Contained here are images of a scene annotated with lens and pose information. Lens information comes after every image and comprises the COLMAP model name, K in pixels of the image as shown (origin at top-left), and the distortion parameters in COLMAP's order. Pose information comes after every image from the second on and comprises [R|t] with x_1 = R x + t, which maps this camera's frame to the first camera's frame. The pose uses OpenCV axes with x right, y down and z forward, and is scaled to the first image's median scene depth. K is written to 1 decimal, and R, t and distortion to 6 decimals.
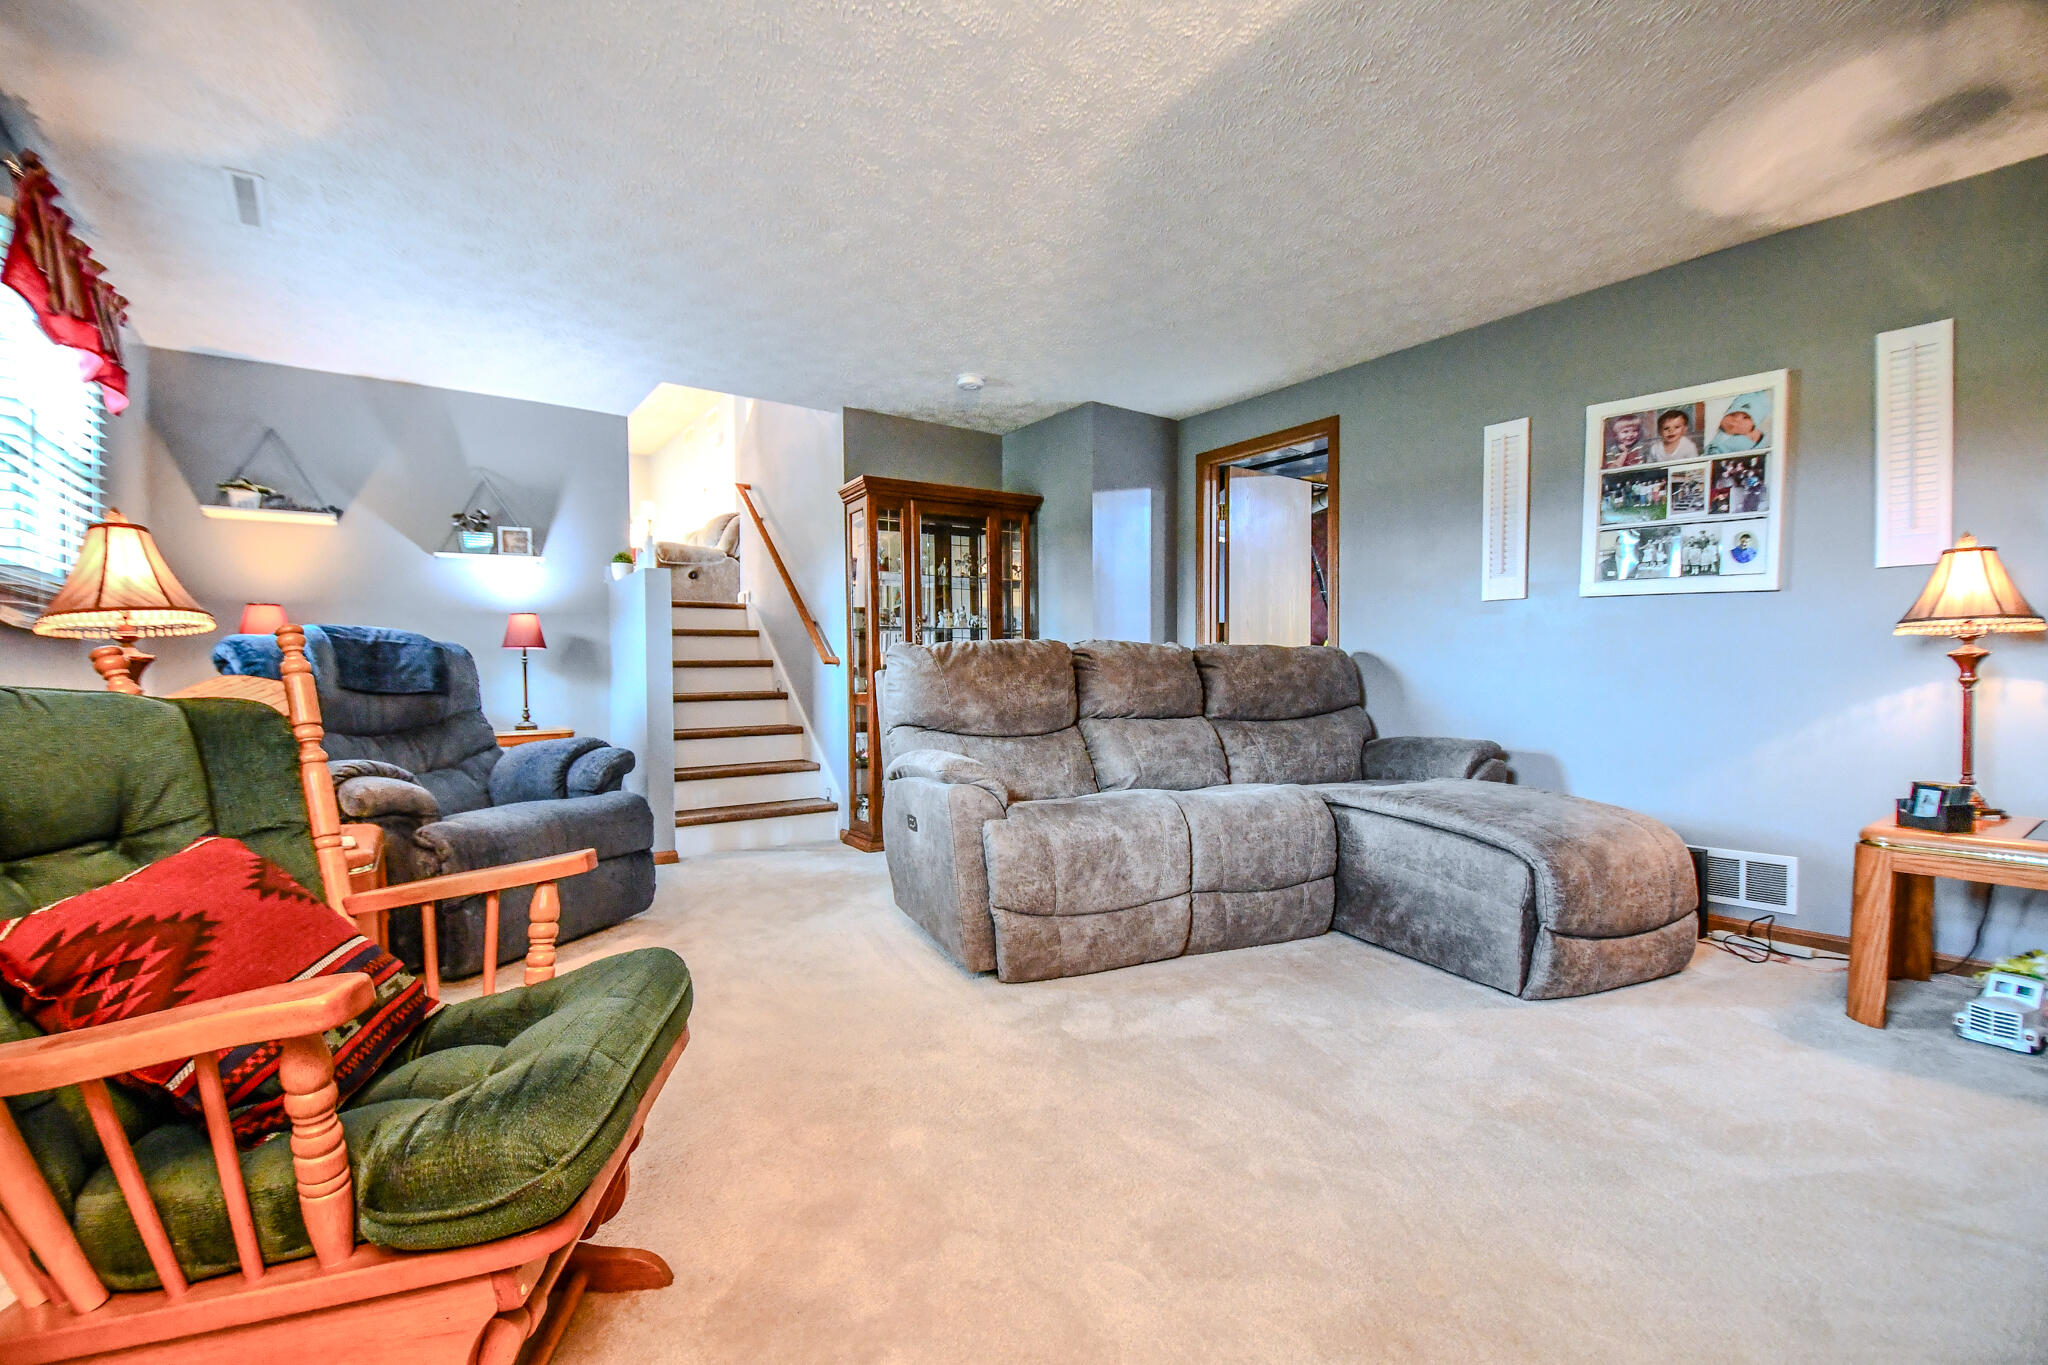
lens RADIAL K [[888.1, 0, 1002.2], [0, 888.1, 687.1], [0, 0, 1]] dist [0.003975, -0.013903]
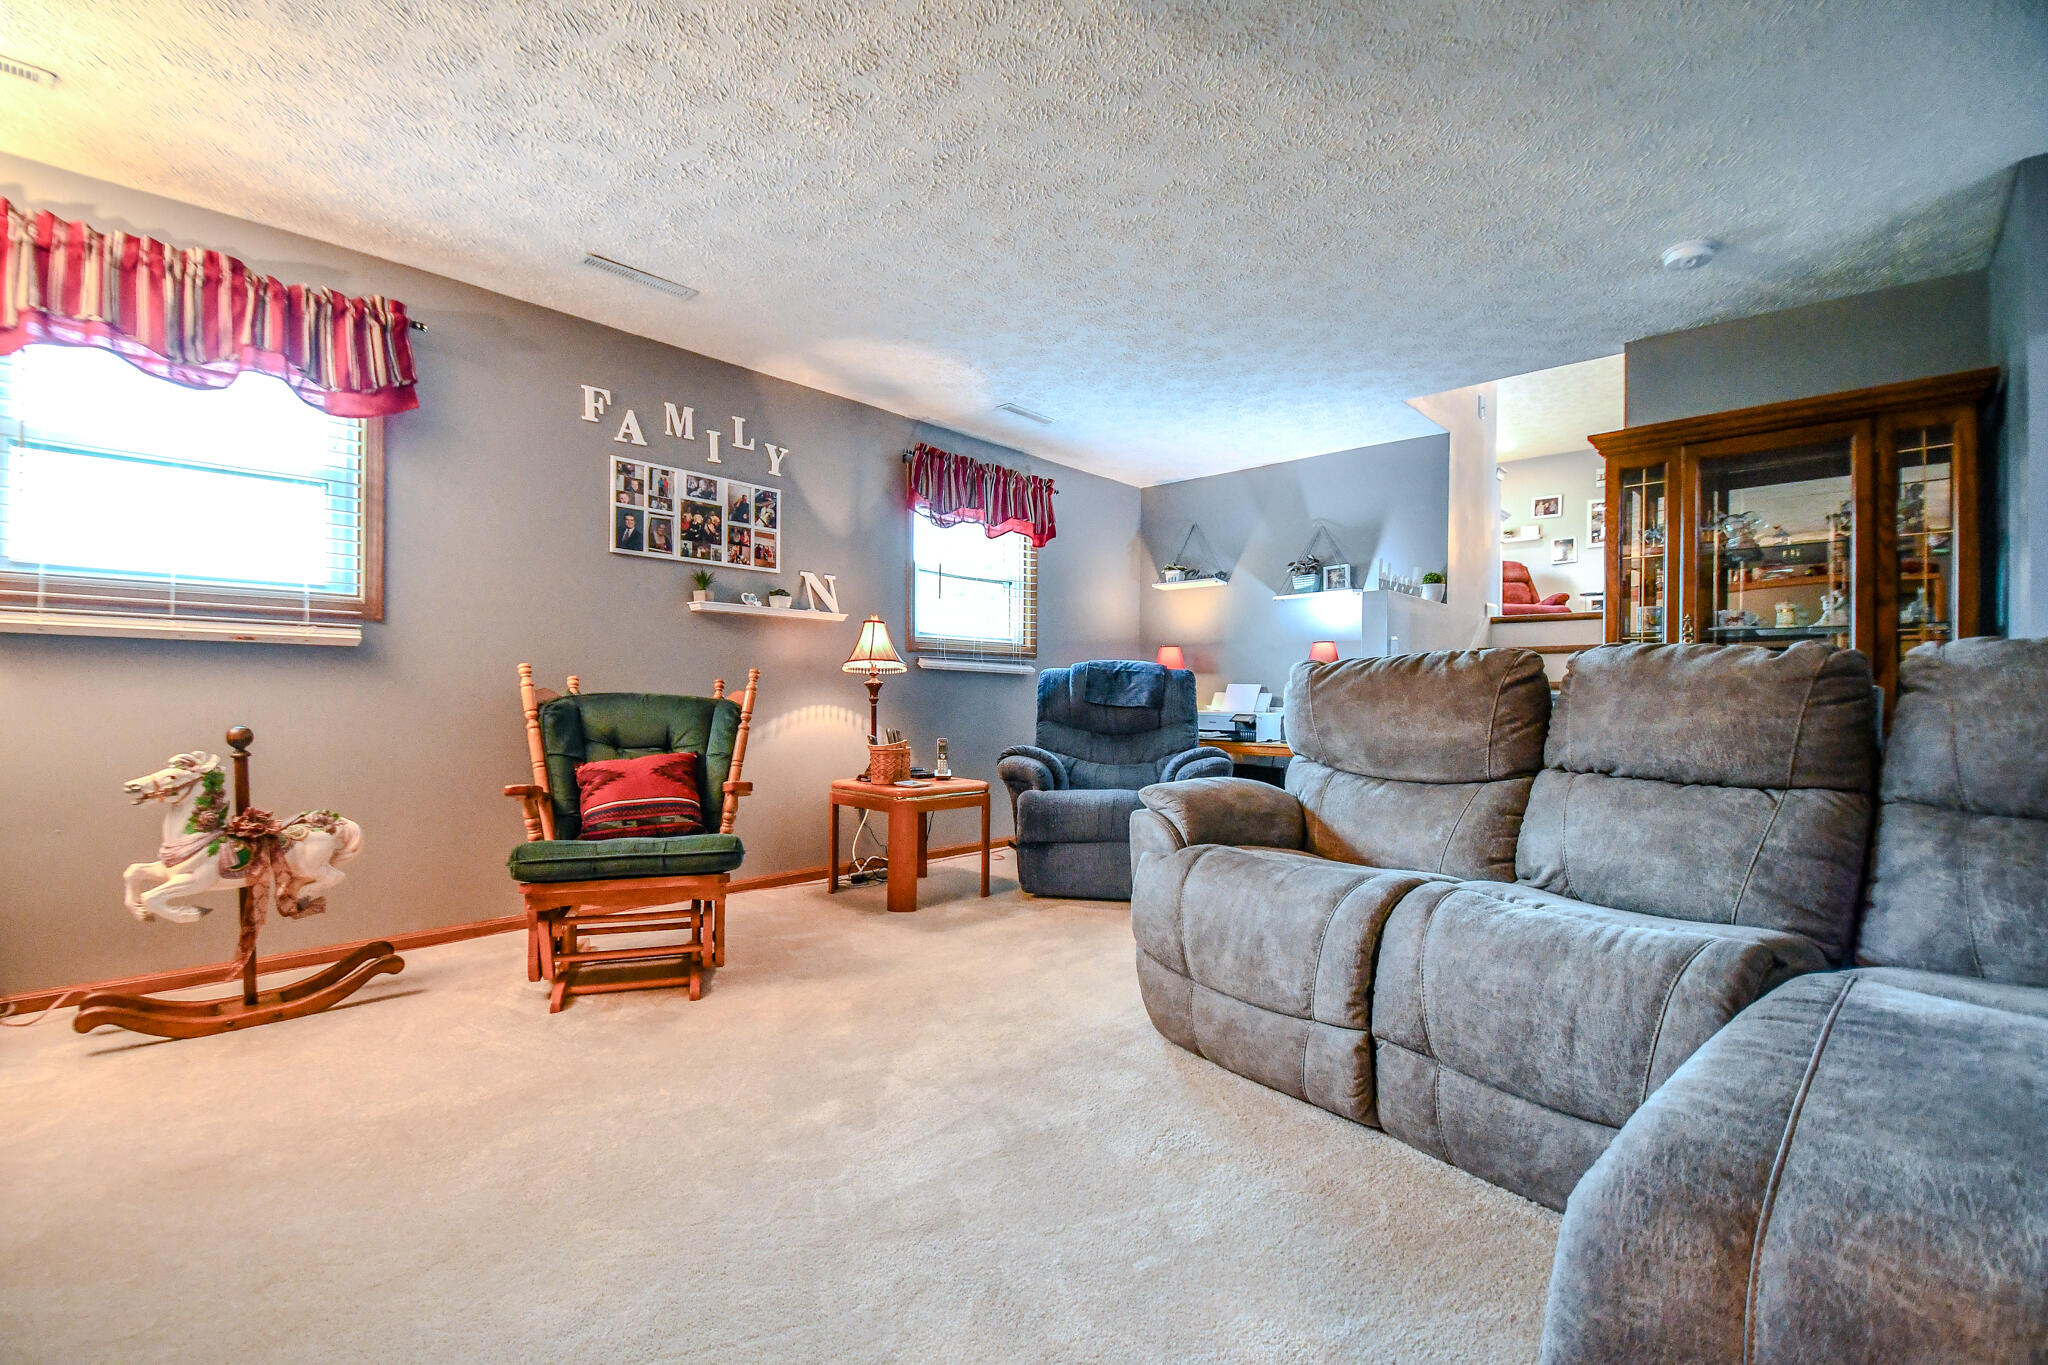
lens RADIAL K [[888.1, 0, 1002.7], [0, 888.1, 692.1], [0, 0, 1]] dist [0.003975, -0.013903]
pose [[0.198714, 0.005485, -0.980042, 0.698145], [-0.025001, 0.999687, 0.000525, -0.011961], [0.979739, 0.024398, 0.198789, 0.524041]]
